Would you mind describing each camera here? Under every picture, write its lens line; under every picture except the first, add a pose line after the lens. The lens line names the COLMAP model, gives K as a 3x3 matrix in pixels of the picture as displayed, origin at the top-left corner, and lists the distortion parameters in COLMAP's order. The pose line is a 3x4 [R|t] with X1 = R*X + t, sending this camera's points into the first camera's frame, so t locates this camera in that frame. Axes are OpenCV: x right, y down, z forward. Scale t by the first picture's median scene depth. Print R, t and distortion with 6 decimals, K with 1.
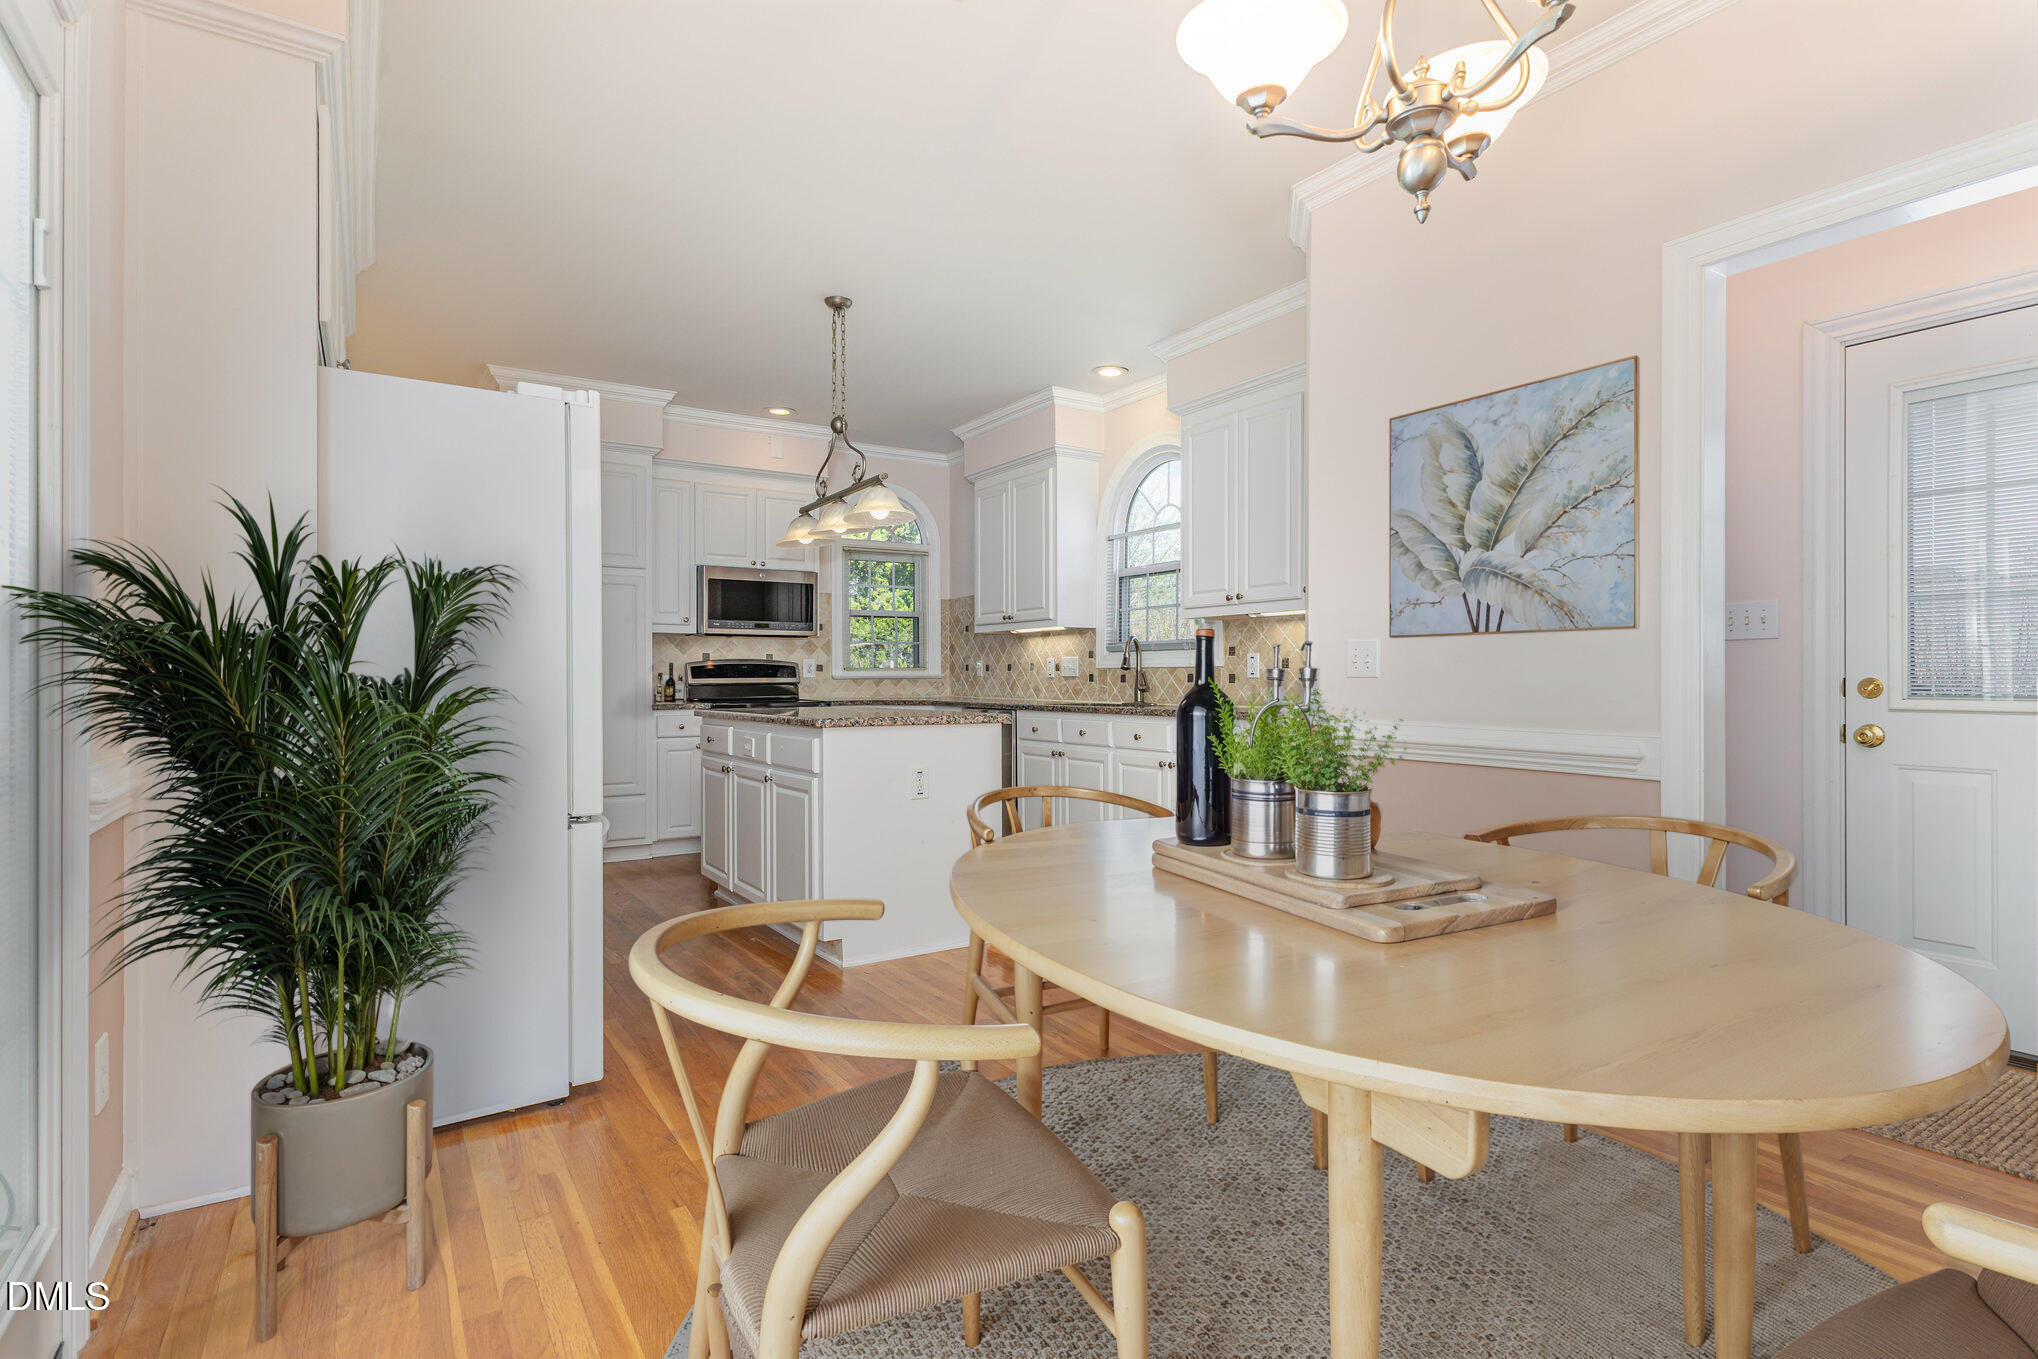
lens RADIAL K [[1028.0, 0, 1033.1], [0, 1028.0, 678.2], [0, 0, 1]] dist [0.000211, 0.000439]
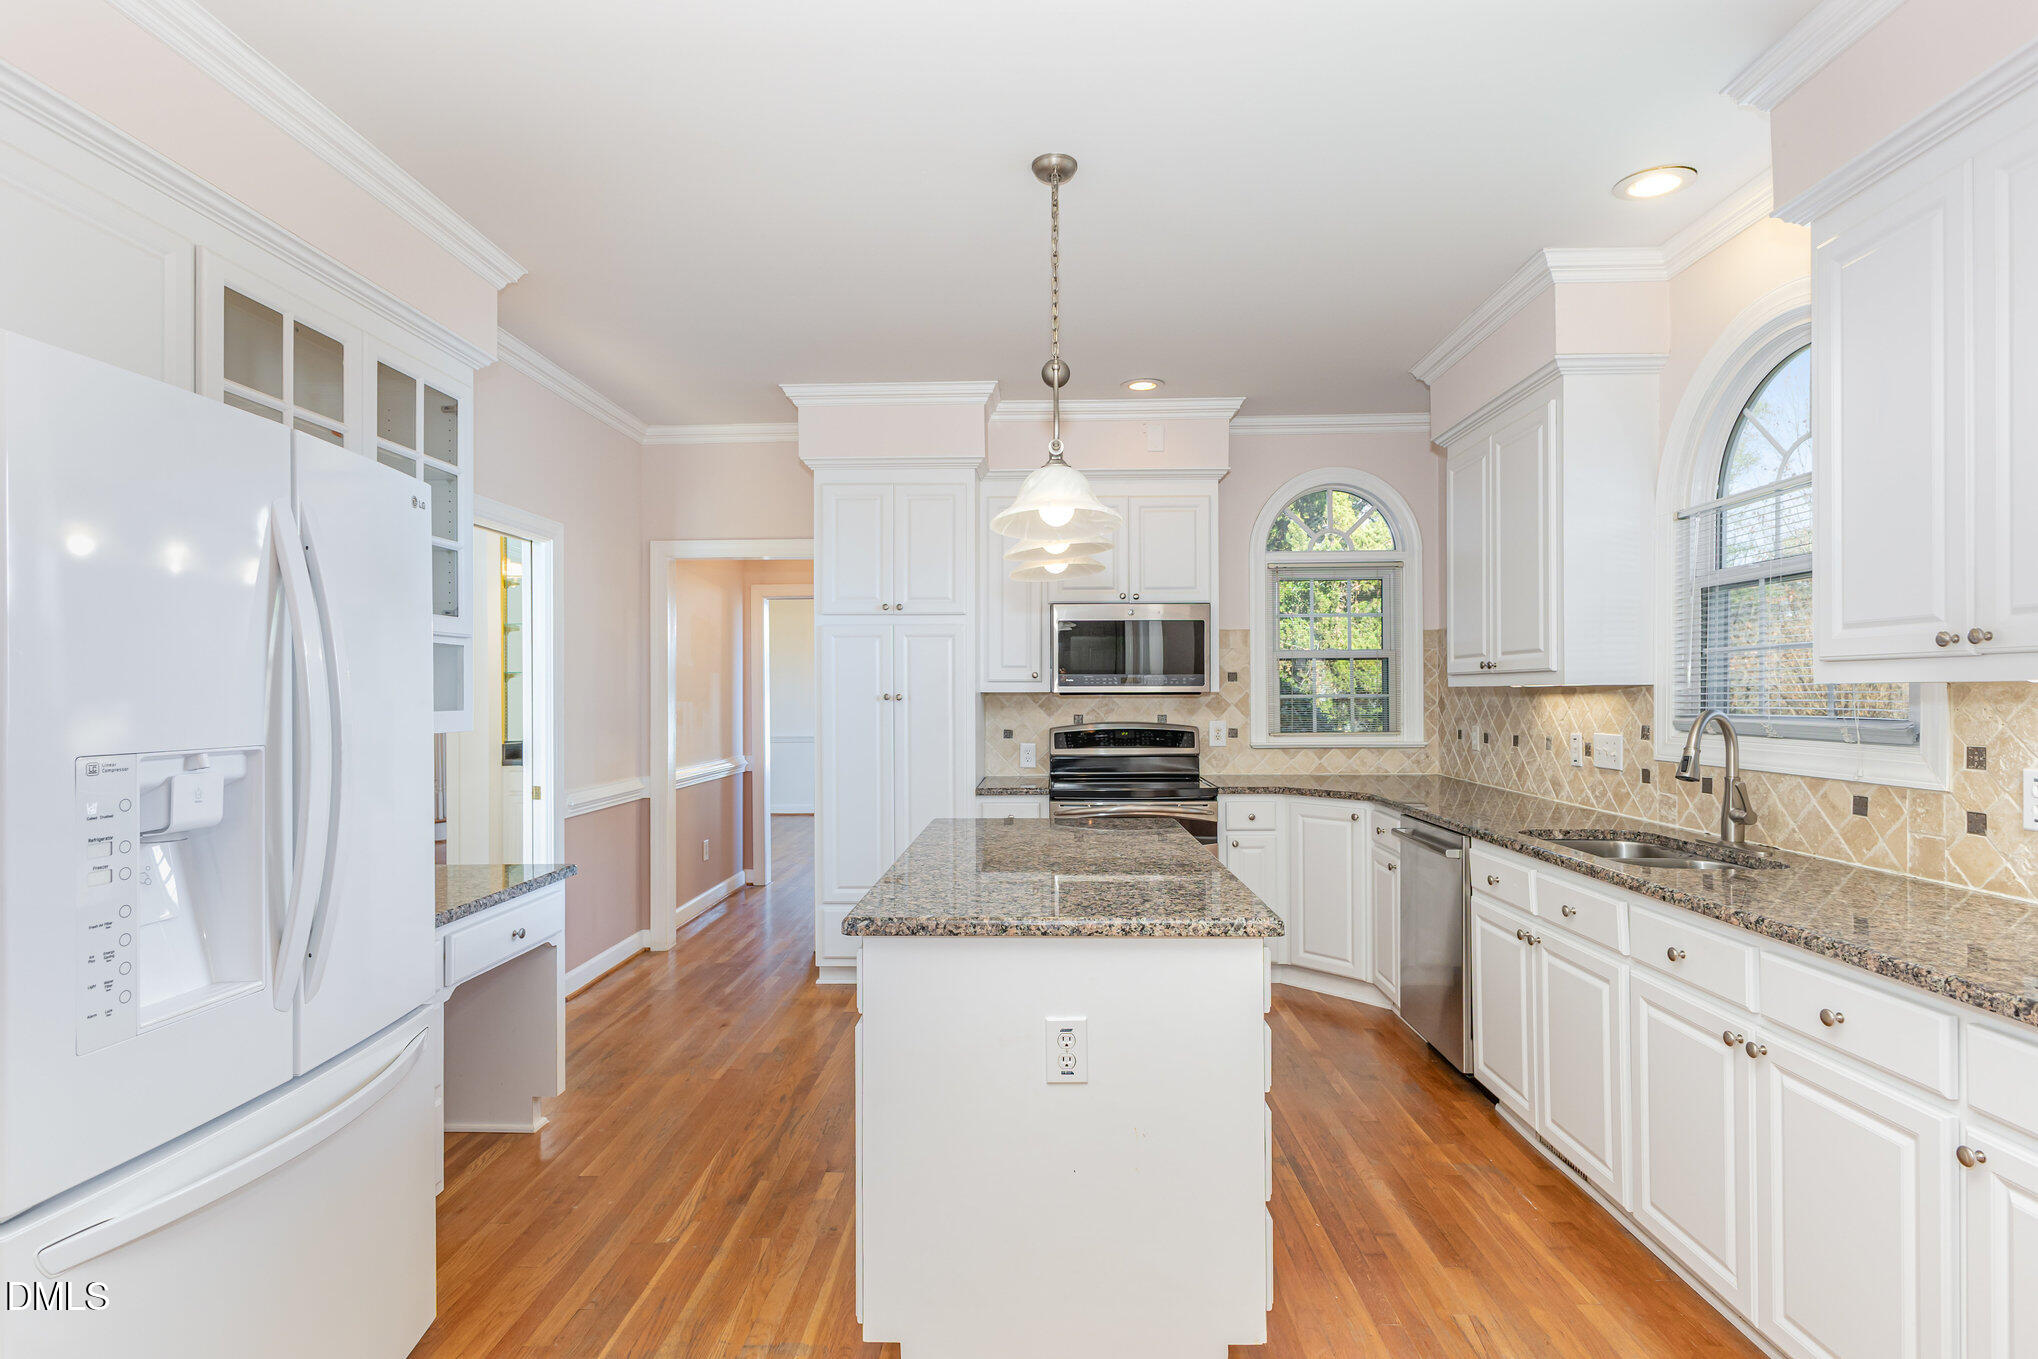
lens RADIAL K [[1021.7, 0, 1011.7], [0, 1021.7, 690.9], [0, 0, 1]] dist [-0.000110, -0.001403]
pose [[0.814769, -0.001009, -0.579785, 0.094899], [0.000051, 0.999999, -0.001668, -0.043556], [0.579786, 0.001329, 0.814768, 0.361583]]
